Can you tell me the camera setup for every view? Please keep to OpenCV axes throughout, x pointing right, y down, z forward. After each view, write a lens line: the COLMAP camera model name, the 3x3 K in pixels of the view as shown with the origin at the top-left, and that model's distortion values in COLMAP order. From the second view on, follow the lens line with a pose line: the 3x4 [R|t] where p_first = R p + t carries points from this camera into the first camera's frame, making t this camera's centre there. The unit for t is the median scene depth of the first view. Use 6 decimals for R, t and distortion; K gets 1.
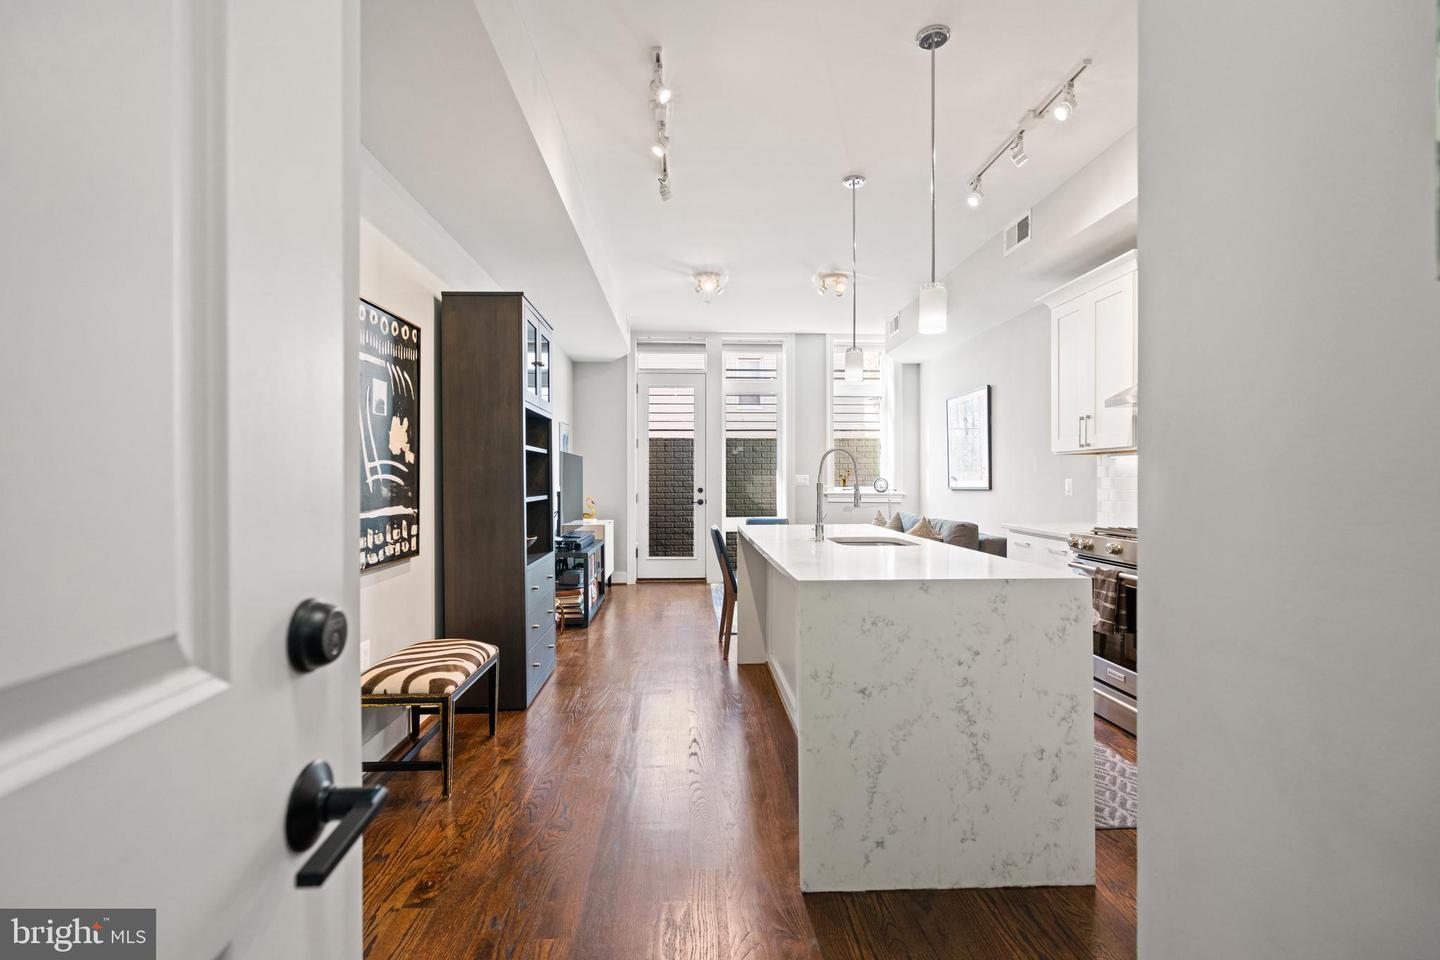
lens RADIAL K [[669.4, 0, 709.9], [0, 669.4, 478.8], [0, 0, 1]] dist [-0.005512, 0.002437]
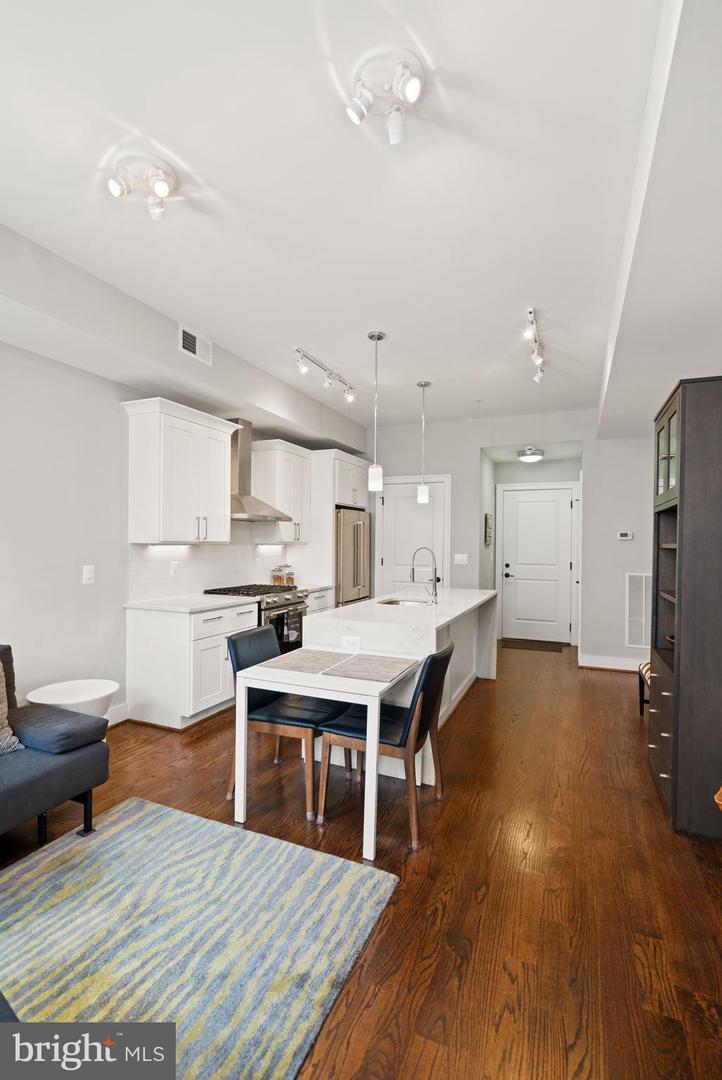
lens RADIAL K [[502.1, 0, 357.2], [0, 502.1, 542.6], [0, 0, 1]] dist [-0.005512, 0.002437]
pose [[-0.902893, -0.005799, 0.429827, -0.083289], [-0.007526, 0.999969, -0.002317, -0.022012], [-0.429800, -0.005327, -0.902908, 0.931491]]
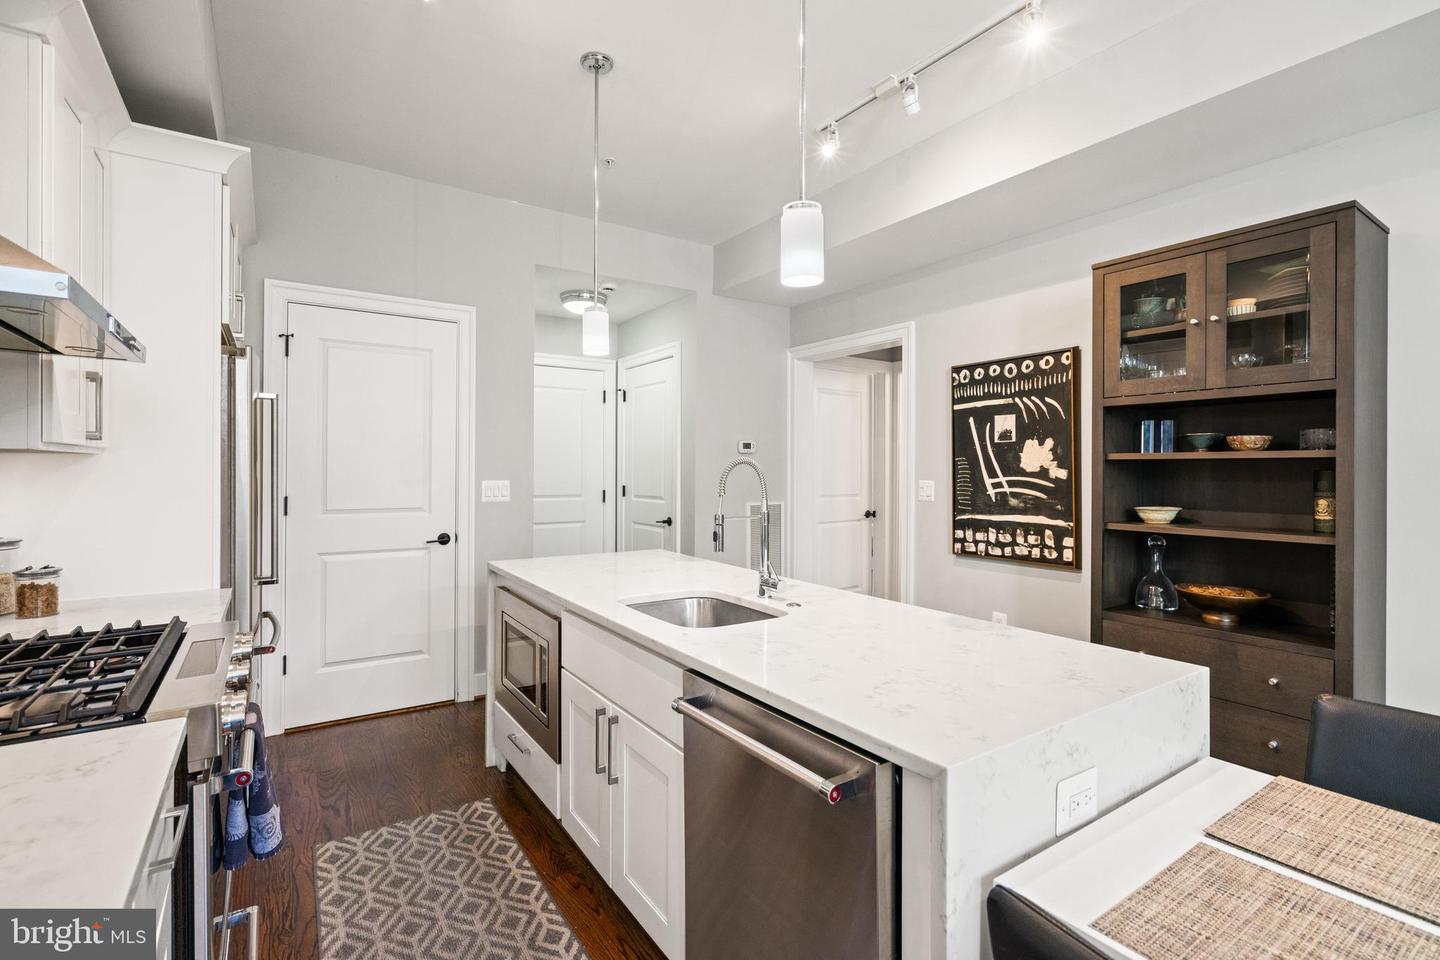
lens RADIAL K [[669.4, 0, 721.8], [0, 669.4, 468.9], [0, 0, 1]] dist [-0.005512, 0.002437]
pose [[-0.846390, -0.001019, -0.532563, 0.235913], [-0.001119, 0.999999, -0.000136, -0.015515], [0.532563, 0.000480, -0.846391, 0.655193]]
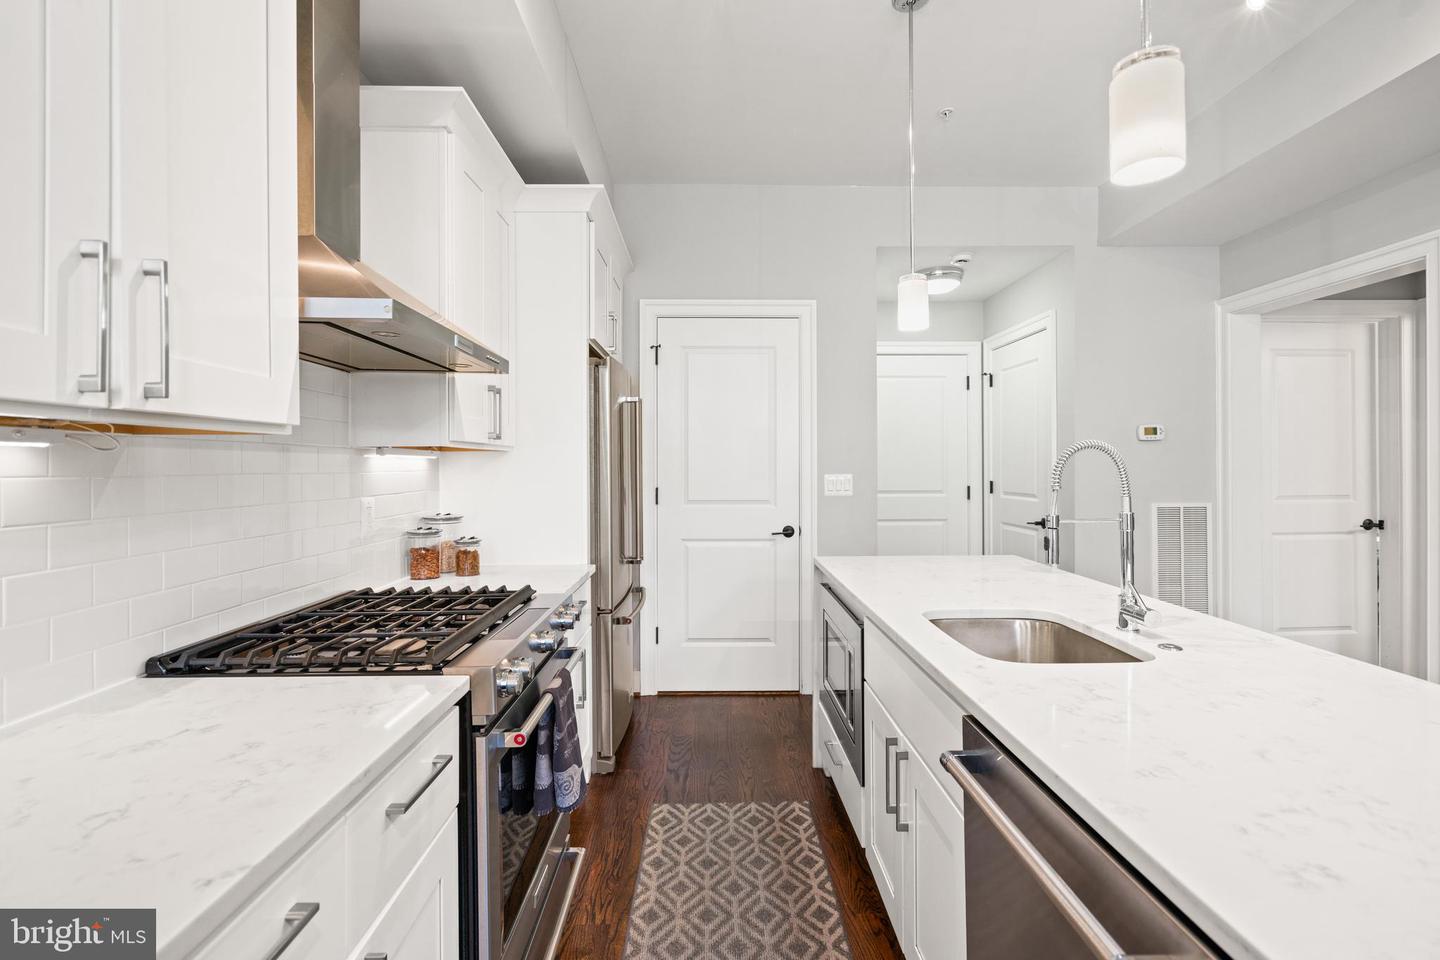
lens RADIAL K [[669.4, 0, 715.0], [0, 669.4, 465.4], [0, 0, 1]] dist [-0.005512, 0.002437]
pose [[-0.999788, 0.005853, 0.019746, 0.192536], [0.005803, 0.999980, -0.002613, -0.012491], [-0.019761, -0.002498, -0.999802, 0.634060]]
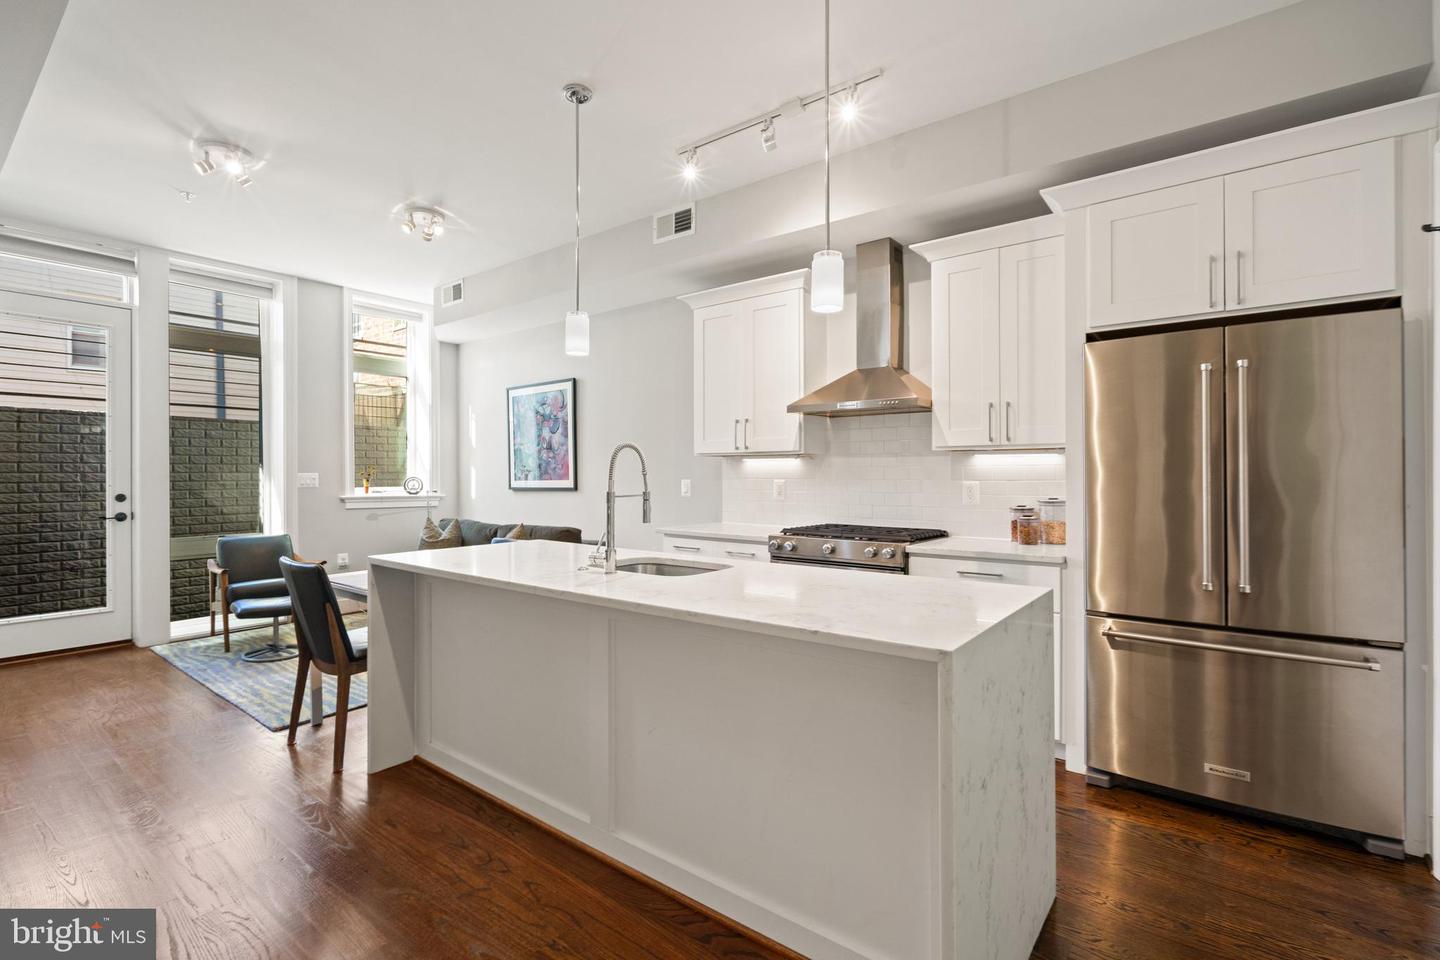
lens RADIAL K [[669.4, 0, 718.2], [0, 669.4, 475.9], [0, 0, 1]] dist [-0.005512, 0.002437]
pose [[0.647262, 0.000567, 0.762267, -0.129531], [-0.001949, 0.999998, 0.000912, -0.004325], [-0.762265, -0.002076, 0.647262, 0.189363]]
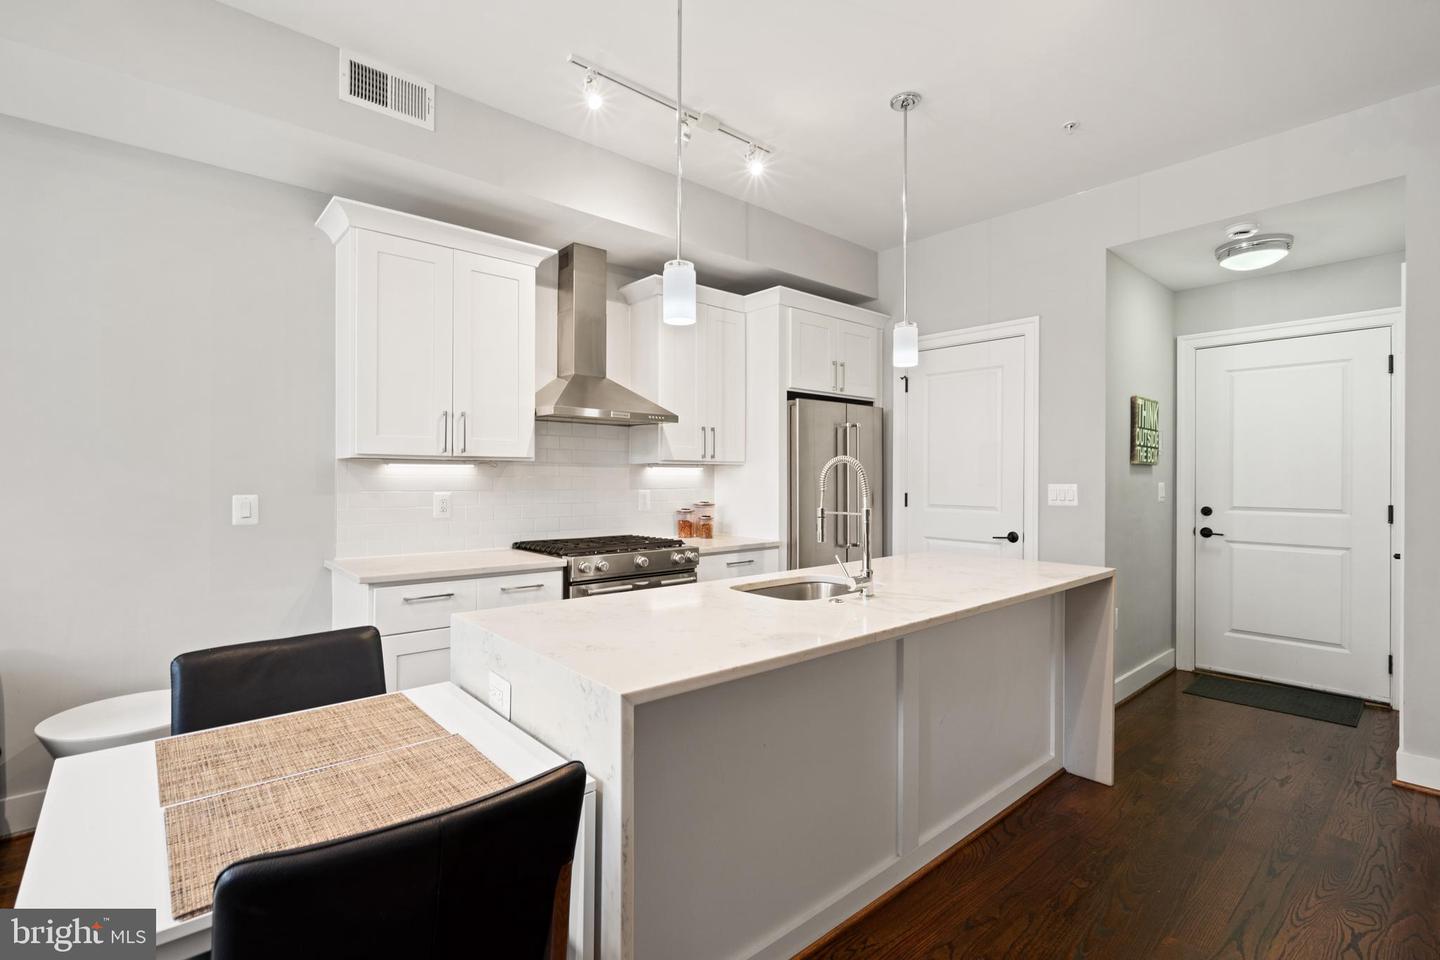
lens RADIAL K [[669.4, 0, 708.7], [0, 669.4, 477.9], [0, 0, 1]] dist [-0.005512, 0.002437]
pose [[-0.628686, -0.002480, 0.777655, -0.109978], [-0.003328, 0.999994, 0.000498, -0.010803], [-0.777652, -0.002275, -0.628691, 0.656259]]
